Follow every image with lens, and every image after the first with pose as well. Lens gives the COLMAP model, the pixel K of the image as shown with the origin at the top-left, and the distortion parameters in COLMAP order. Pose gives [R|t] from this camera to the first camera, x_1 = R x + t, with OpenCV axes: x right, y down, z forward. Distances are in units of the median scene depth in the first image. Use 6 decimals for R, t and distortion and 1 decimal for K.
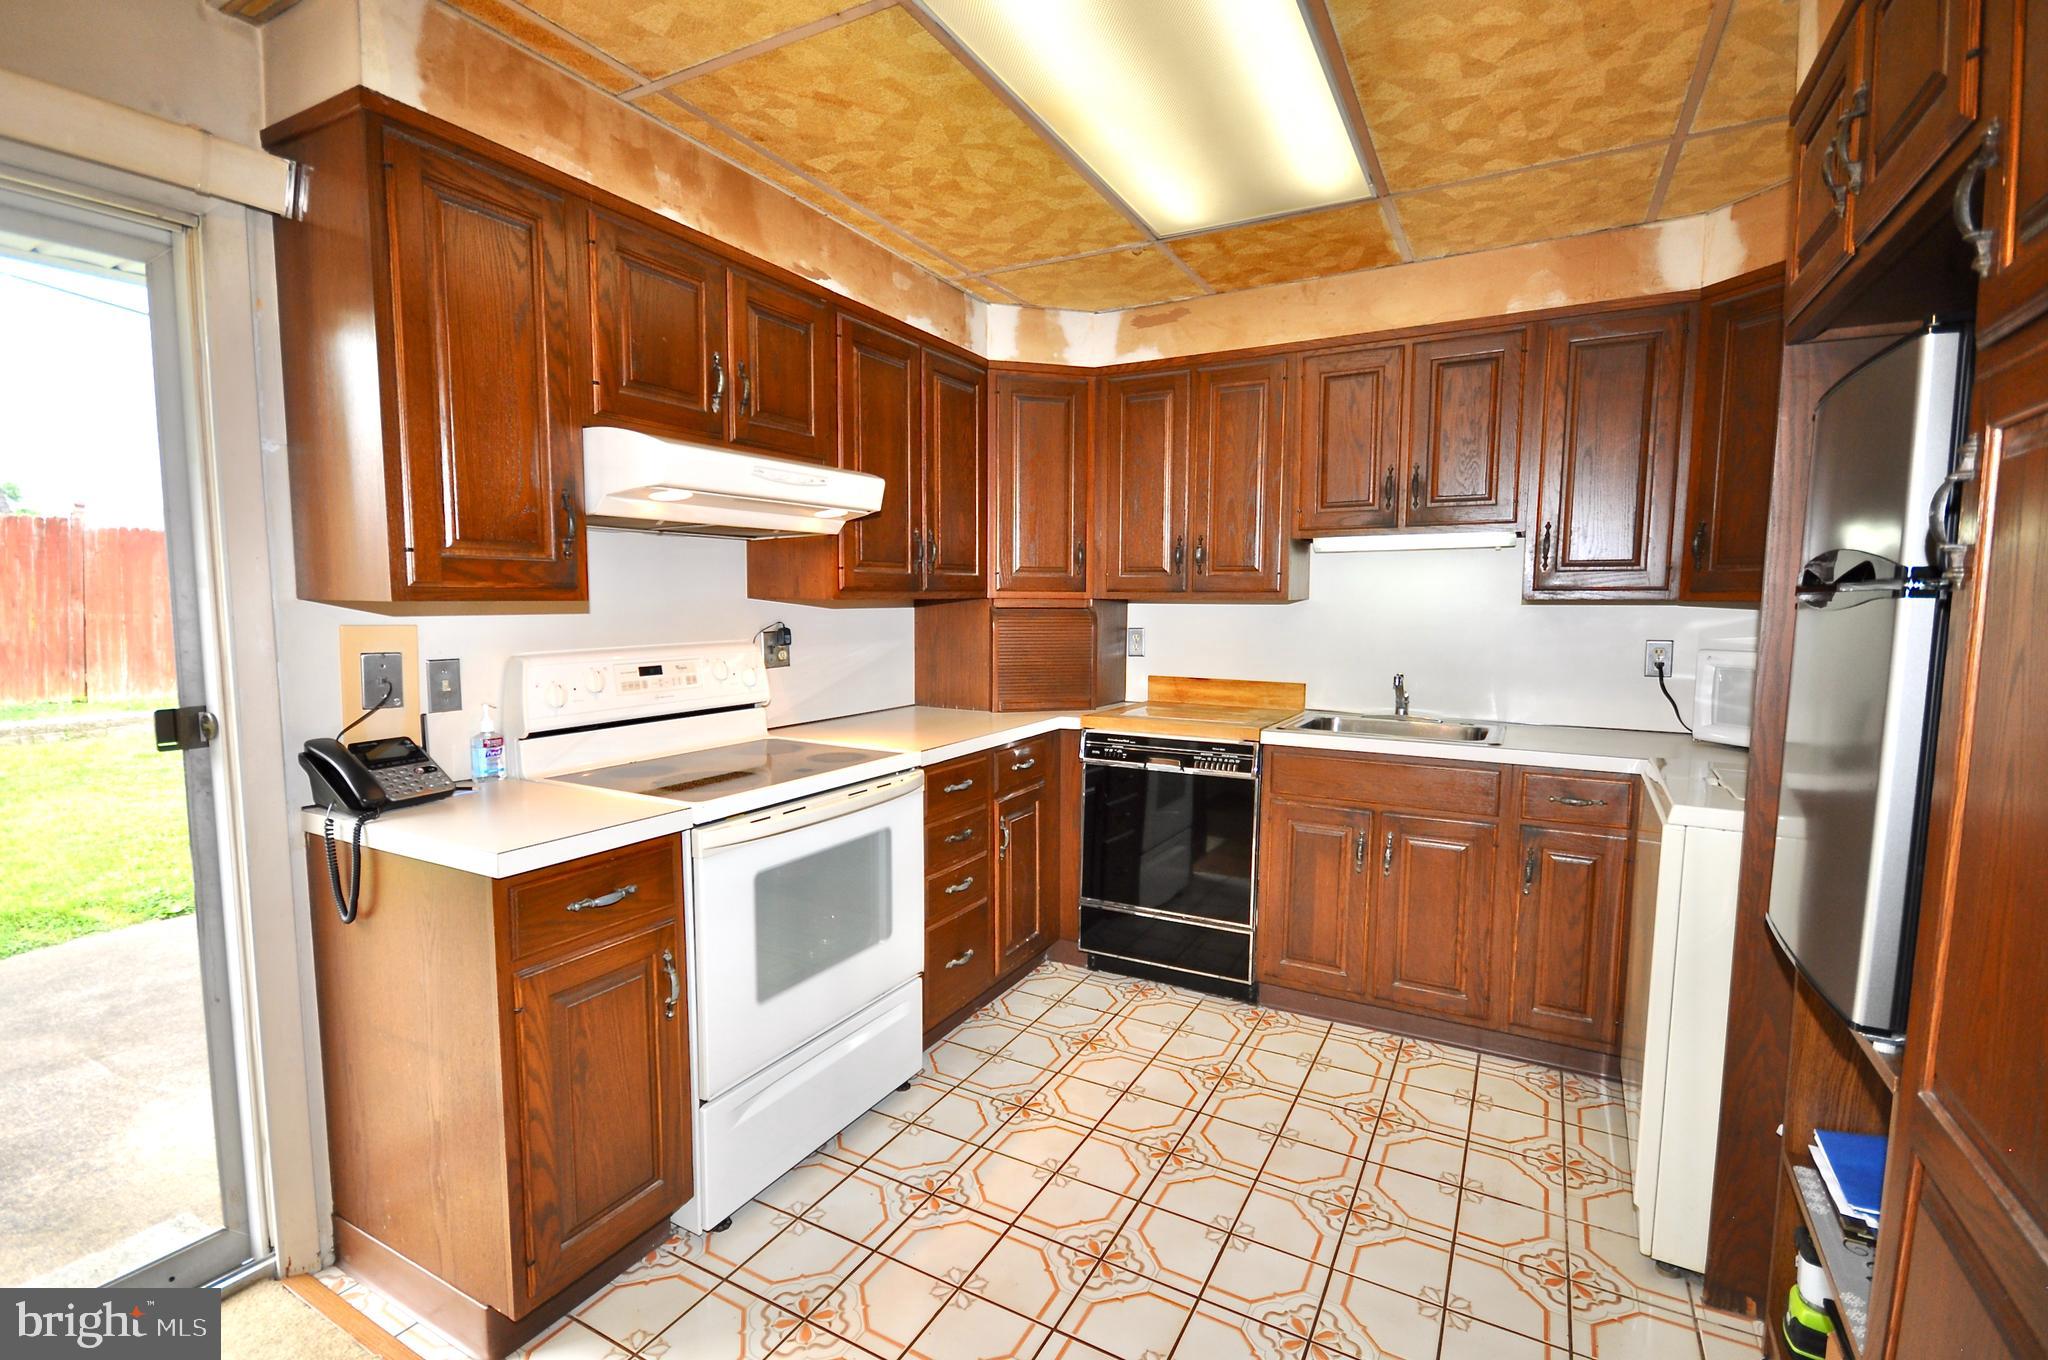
lens RADIAL K [[906.7, 0, 1010.5], [0, 906.7, 683.3], [0, 0, 1]] dist [0.012210, -0.008942]
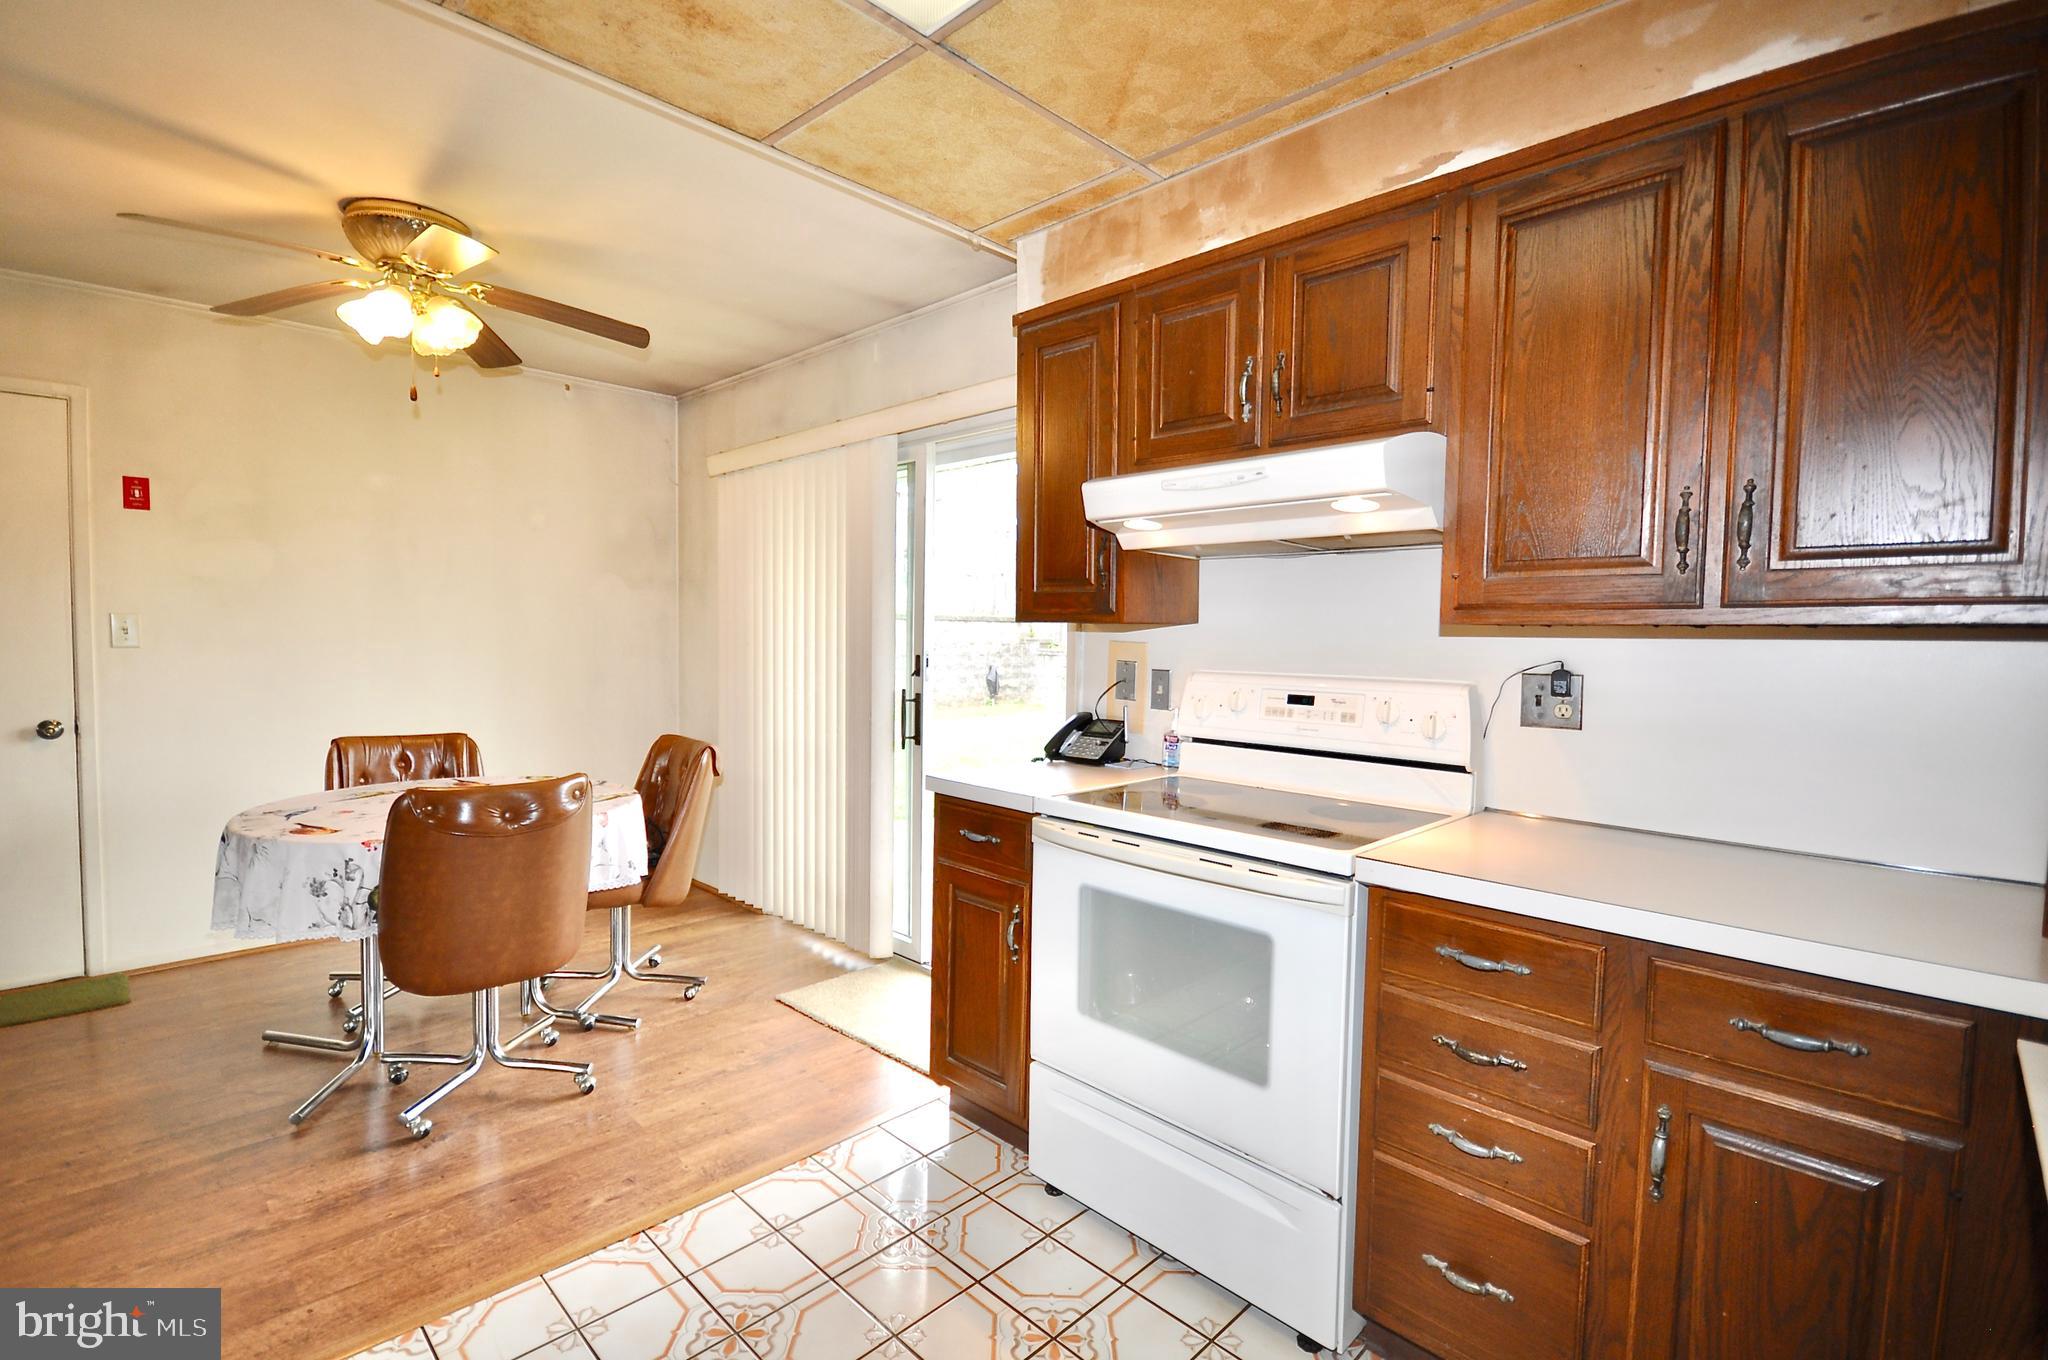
lens RADIAL K [[936.1, 0, 1023.3], [0, 936.1, 684.6], [0, 0, 1]] dist [0.013748, -0.010824]
pose [[-0.257061, 0.046847, -0.965259, 0.531335], [-0.106167, 0.991410, 0.076390, -0.063077], [0.960546, 0.122116, -0.249879, 0.827983]]
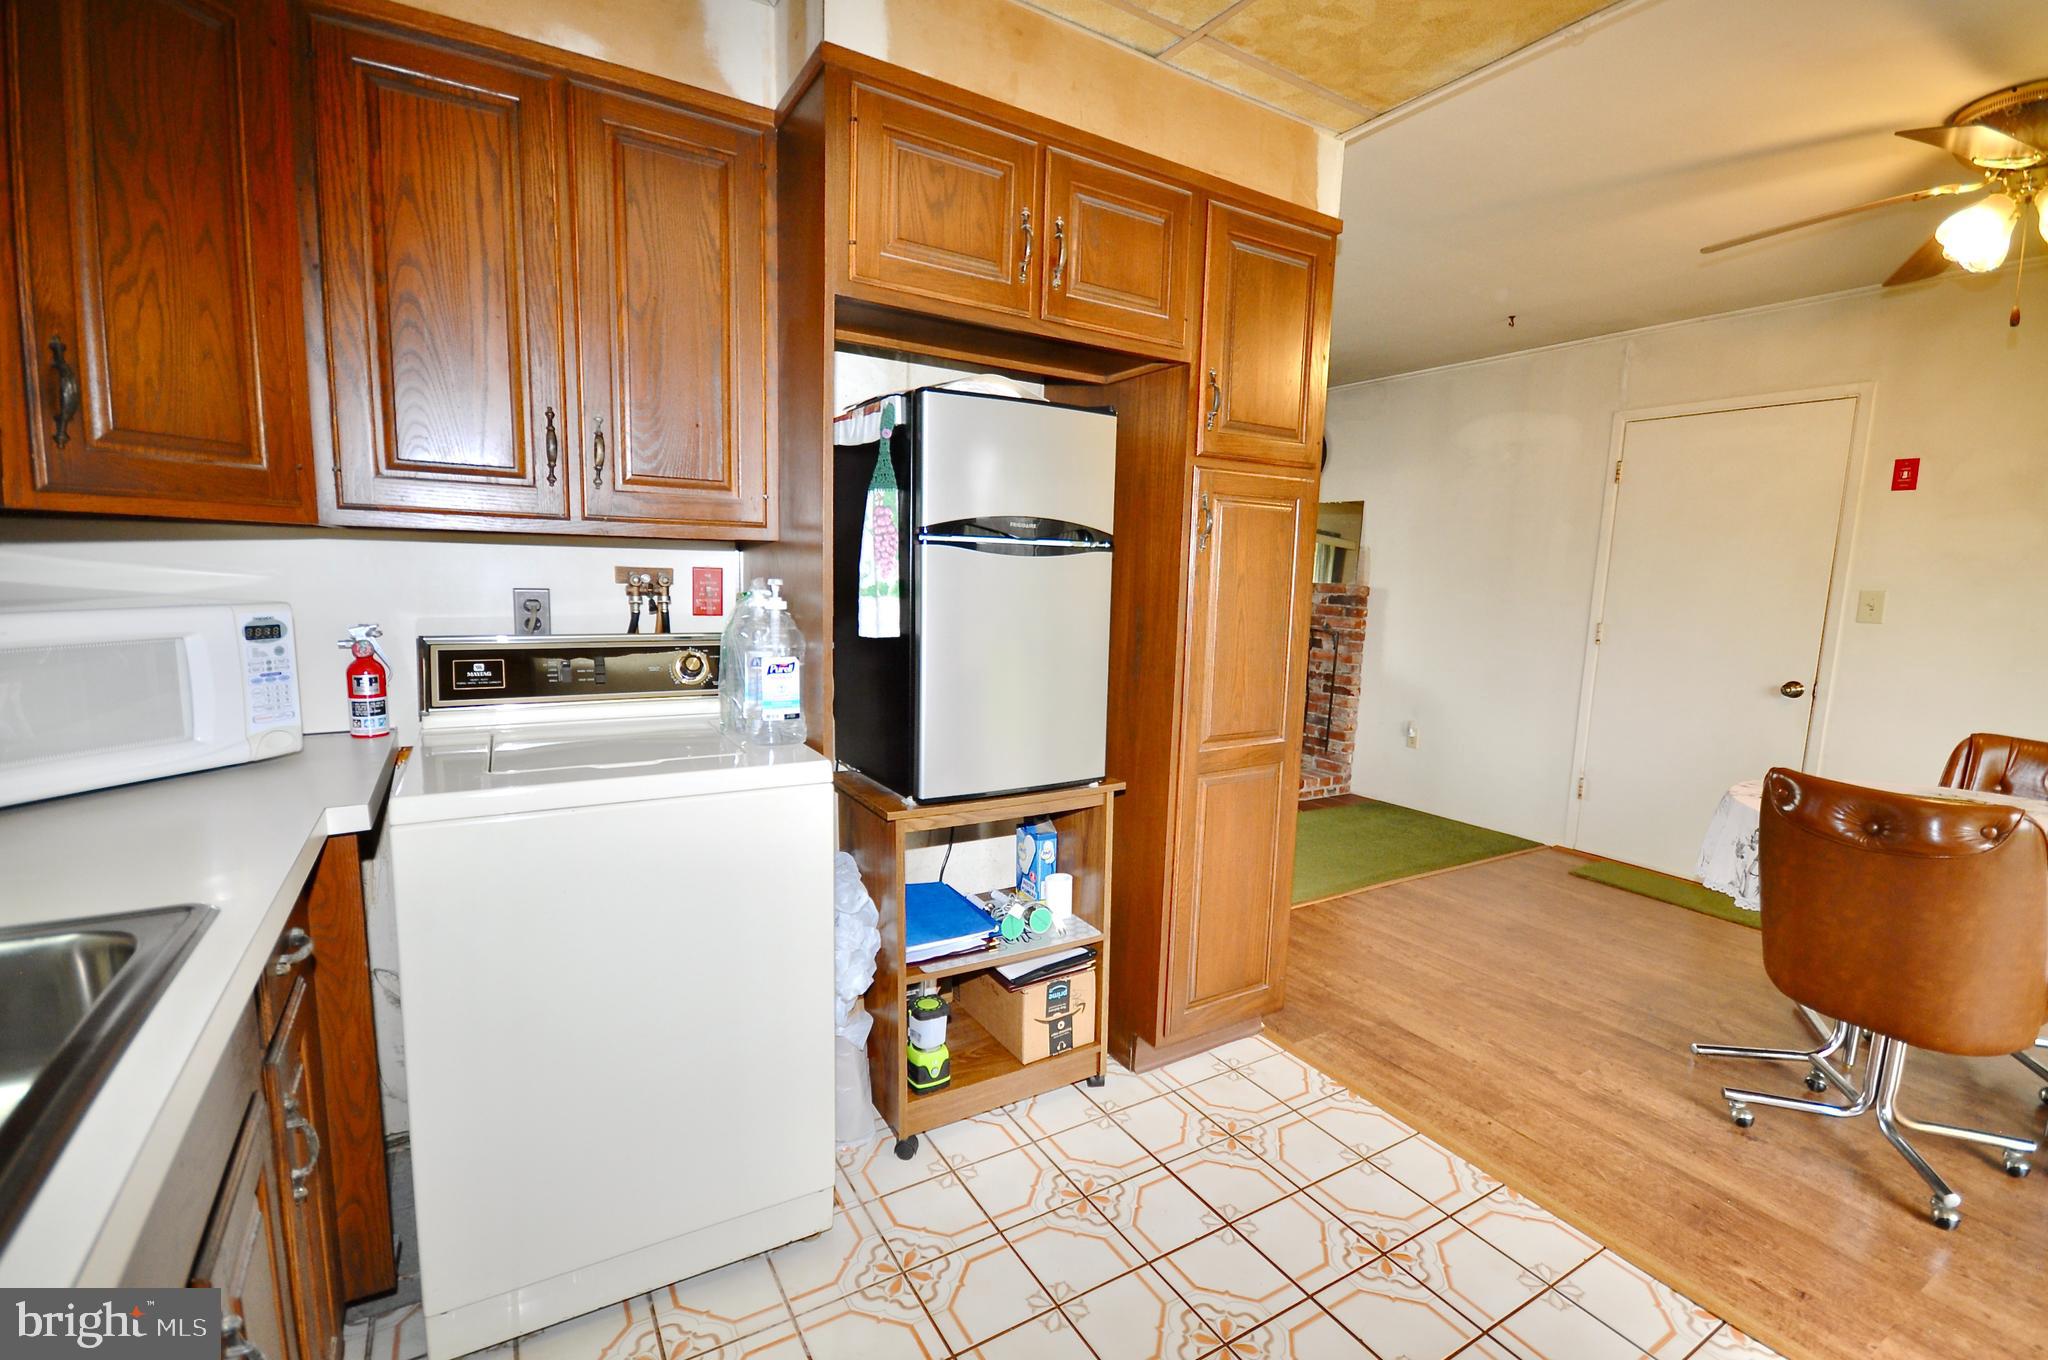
lens RADIAL K [[906.7, 0, 1010.5], [0, 906.7, 683.3], [0, 0, 1]] dist [0.012210, -0.008942]
pose [[-0.873912, -0.094710, 0.476768, 0.082924], [0.008633, 0.977656, 0.210036, -0.086776], [-0.486008, 0.187669, -0.853567, 1.064402]]
